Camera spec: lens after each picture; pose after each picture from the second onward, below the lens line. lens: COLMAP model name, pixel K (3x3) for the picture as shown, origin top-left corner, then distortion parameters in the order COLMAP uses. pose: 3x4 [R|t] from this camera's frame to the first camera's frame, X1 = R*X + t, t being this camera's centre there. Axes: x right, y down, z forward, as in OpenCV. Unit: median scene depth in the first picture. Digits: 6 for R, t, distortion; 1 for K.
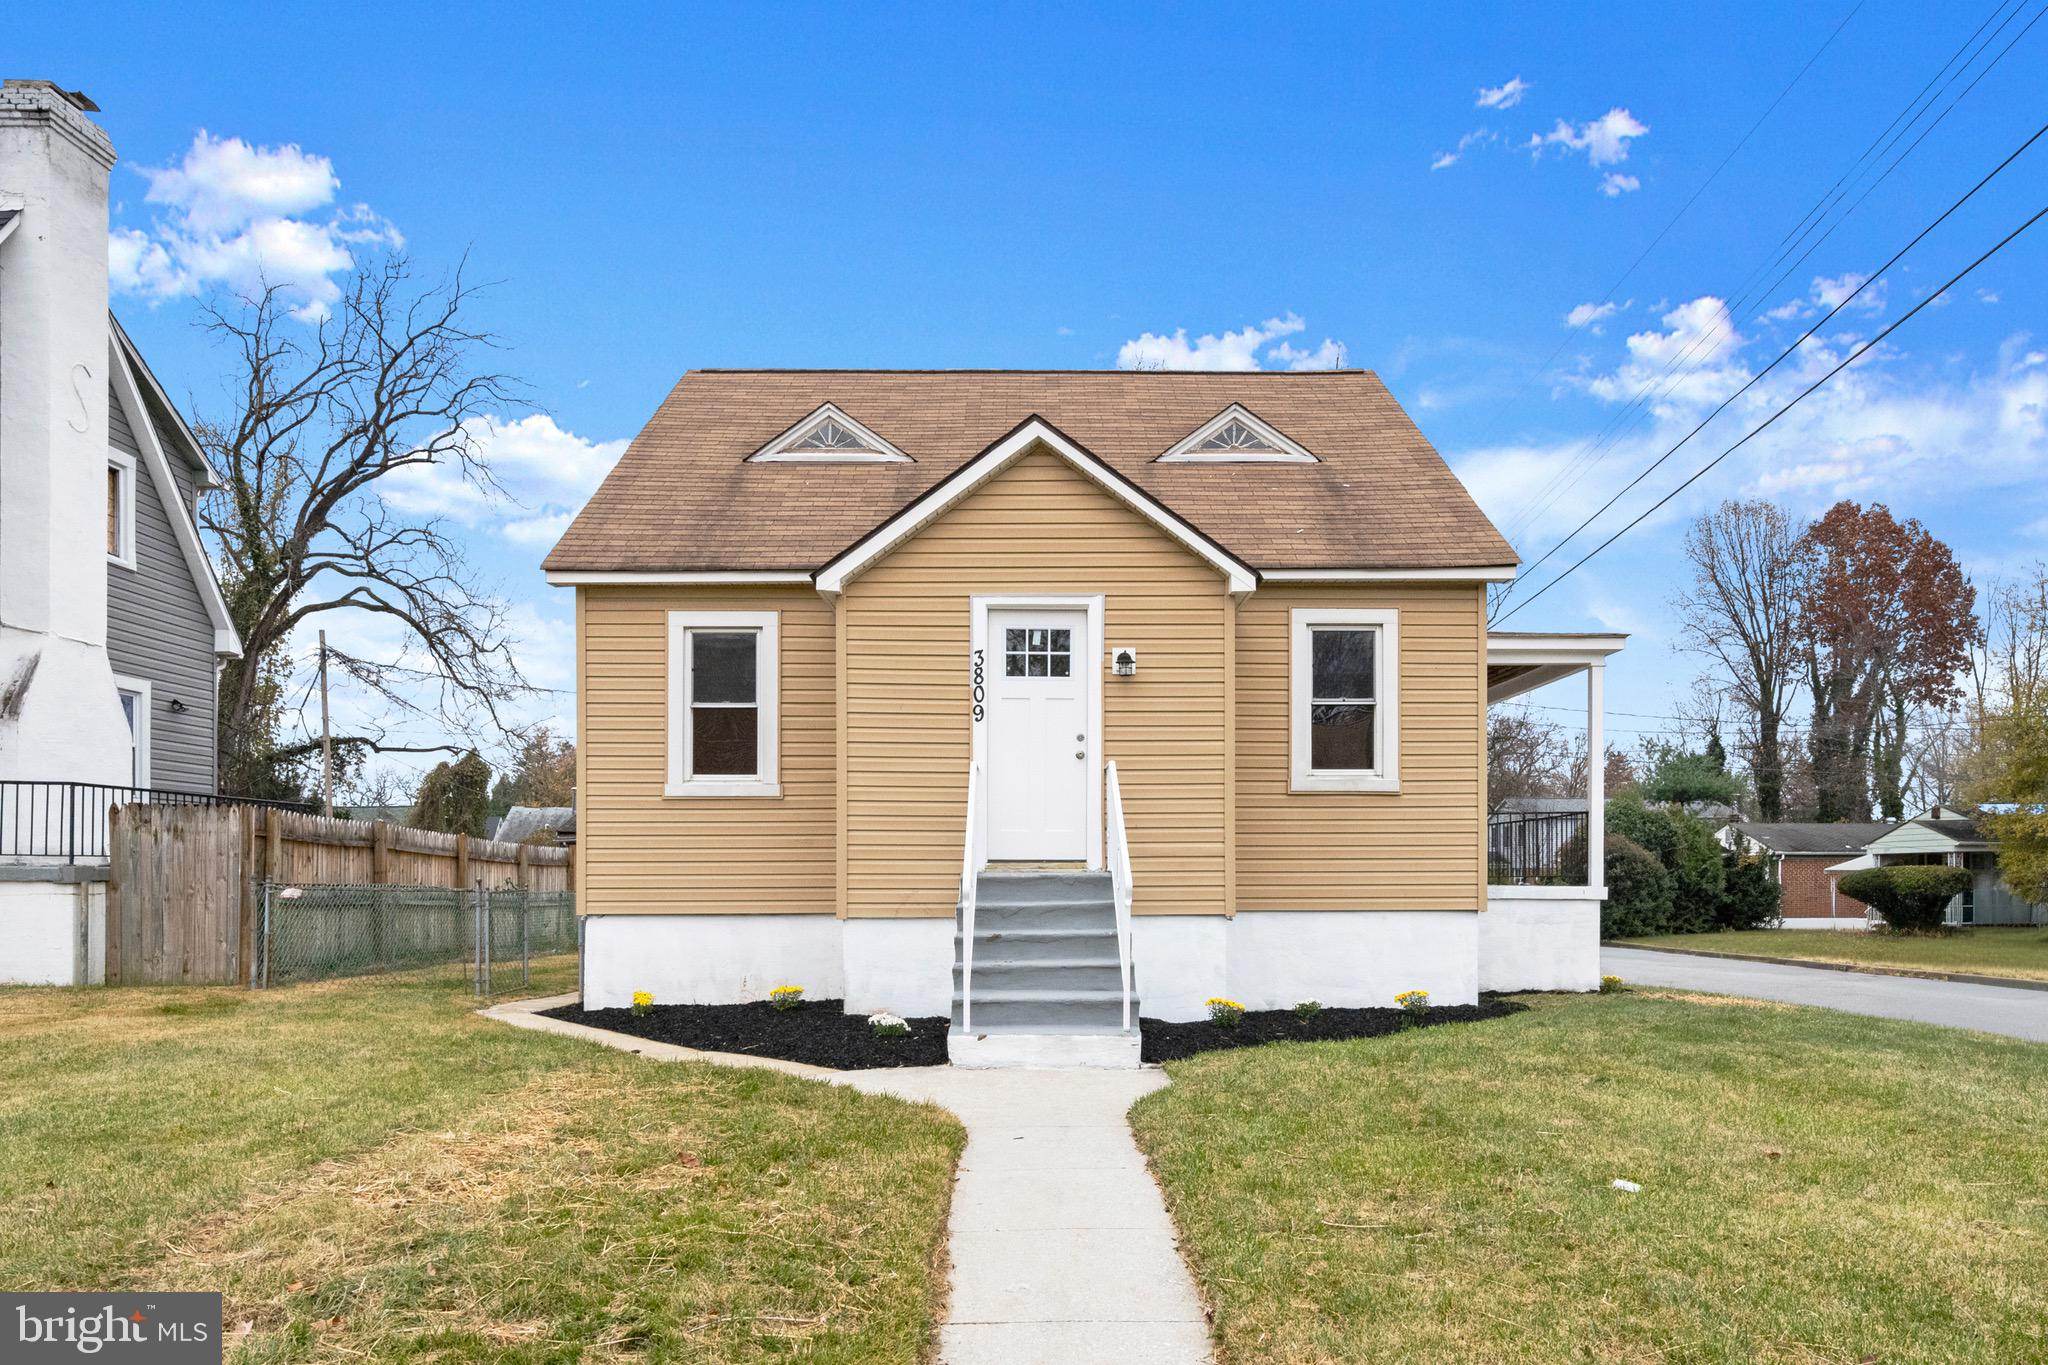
lens RADIAL K [[1192.0, 0, 1026.4], [0, 1192.0, 696.1], [0, 0, 1]] dist [-0.004500, -0.002664]
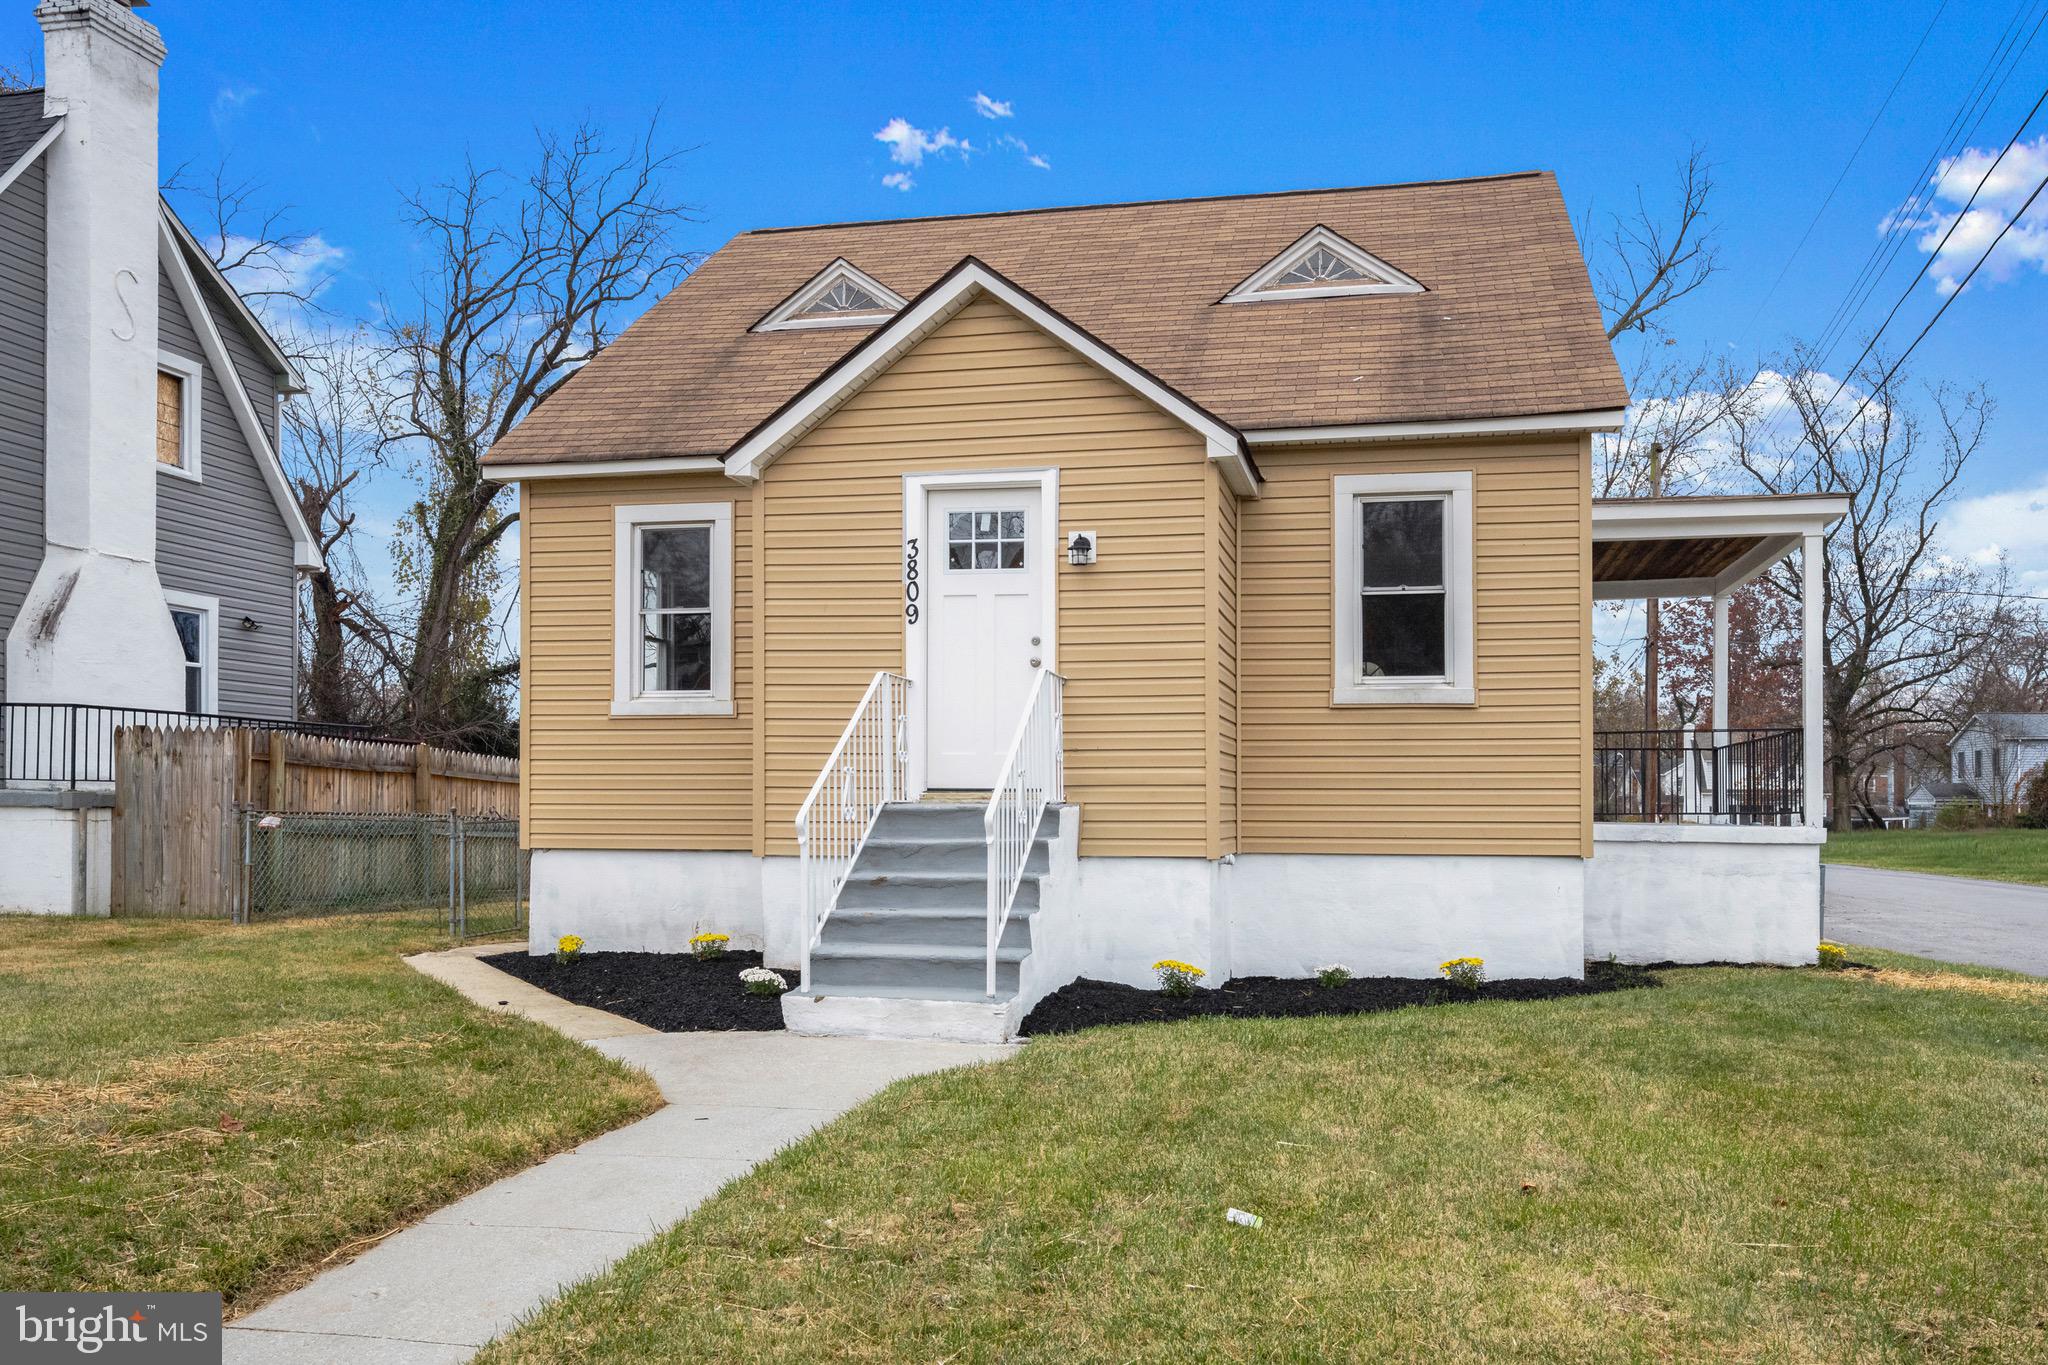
lens RADIAL K [[1404.7, 0, 1034.6], [0, 1404.7, 589.5], [0, 0, 1]] dist [-0.001731, -0.006928]
pose [[0.981974, -0.022702, -0.187649, 0.199667], [0.021716, 0.999737, -0.007309, 0.005224], [0.187766, 0.003103, 0.982209, 0.035326]]
